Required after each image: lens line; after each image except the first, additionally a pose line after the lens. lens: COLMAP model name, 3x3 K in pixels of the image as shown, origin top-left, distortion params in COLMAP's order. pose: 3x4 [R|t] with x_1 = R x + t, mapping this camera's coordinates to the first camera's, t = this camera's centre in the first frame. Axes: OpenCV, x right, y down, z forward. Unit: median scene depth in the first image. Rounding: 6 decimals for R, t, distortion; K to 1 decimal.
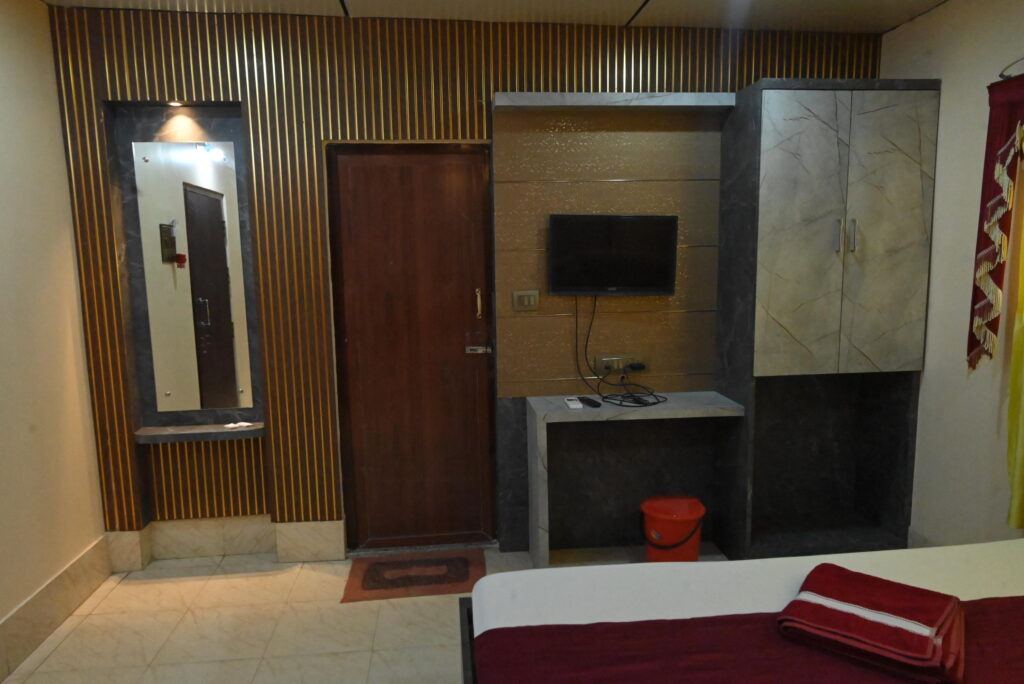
lens RADIAL K [[693.3, 0, 512.0], [0, 693.3, 342.0], [0, 0, 1]] dist [0.003130, 0.000169]
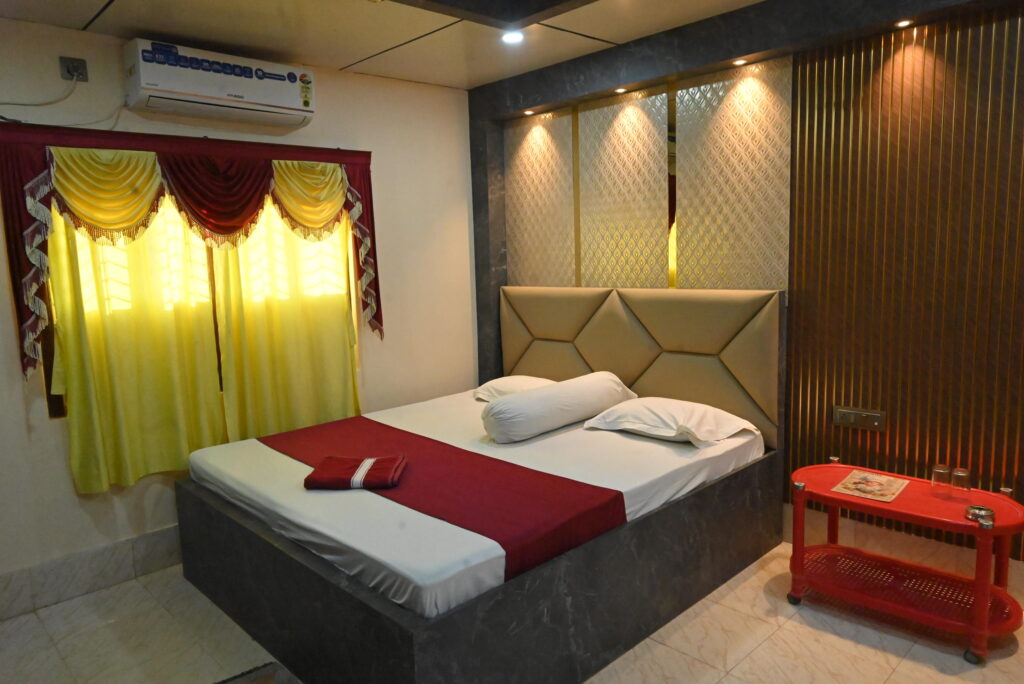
lens RADIAL K [[694.3, 0, 517.0], [0, 694.3, 334.1], [0, 0, 1]] dist [0.007454, 0.001925]
pose [[-0.622161, -0.056123, 0.780875, -0.569112], [0.150589, 0.970223, 0.189713, -0.108947], [-0.768270, 0.235624, -0.595183, 0.906488]]
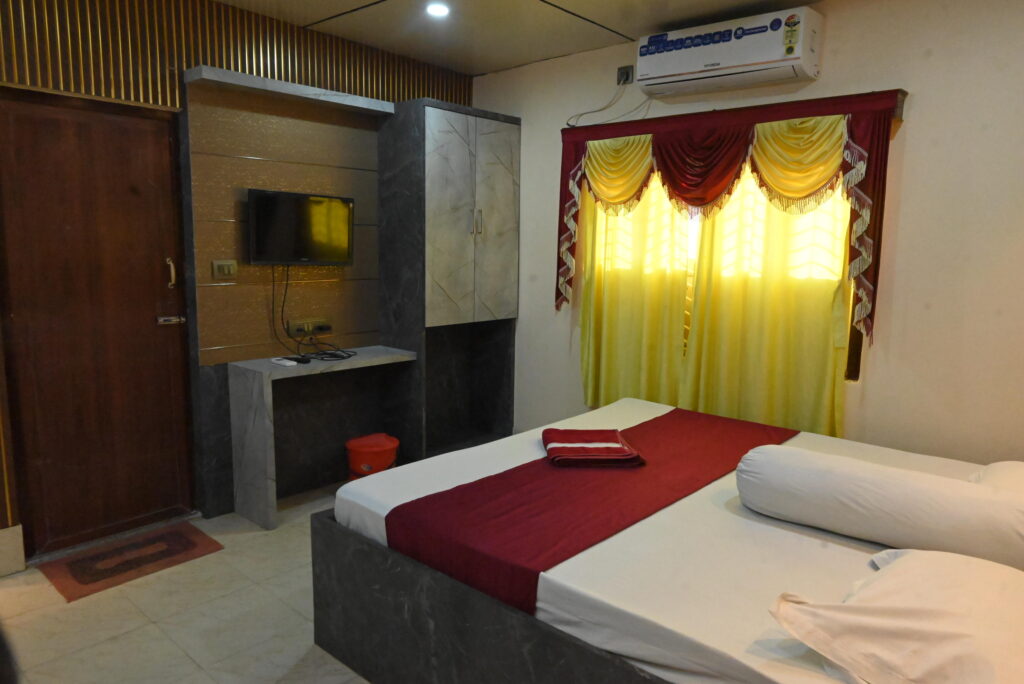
lens RADIAL K [[694.3, 0, 517.0], [0, 694.3, 334.1], [0, 0, 1]] dist [0.007454, 0.001925]
pose [[0.733588, -0.062092, 0.676752, -0.398670], [0.060005, 0.997846, 0.026508, 0.038013], [-0.676941, 0.021163, 0.735733, -0.066186]]
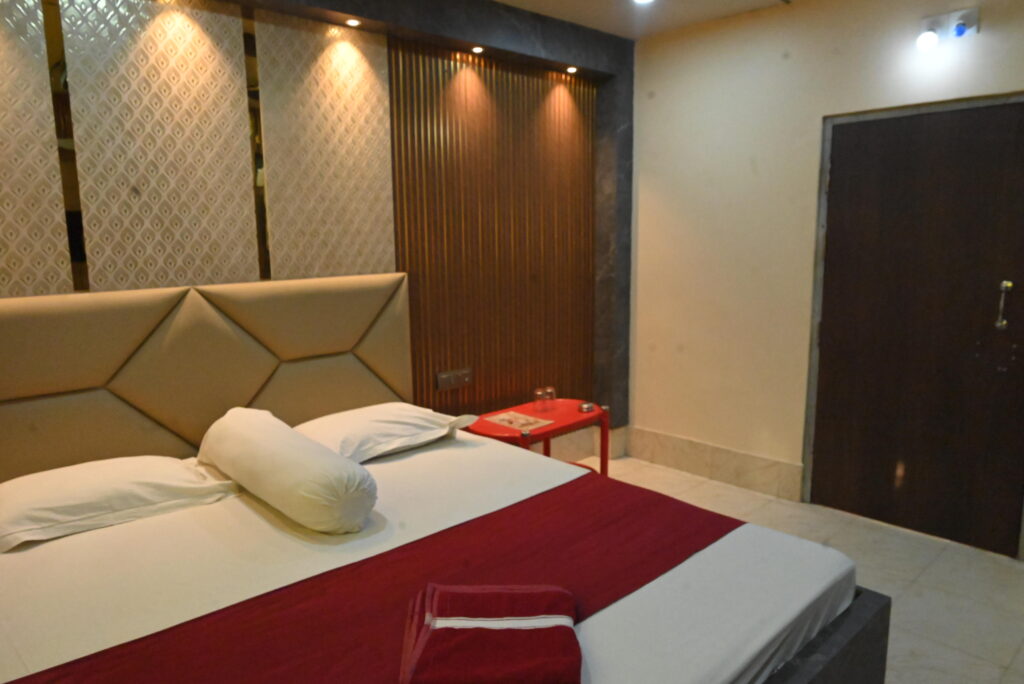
lens RADIAL K [[694.3, 0, 517.0], [0, 694.3, 334.1], [0, 0, 1]] dist [0.007454, 0.001925]
pose [[-0.793801, 0.116895, -0.596838, 0.537999], [-0.056721, 0.962848, 0.264020, -0.110970], [0.605527, 0.243432, -0.757679, 0.880120]]
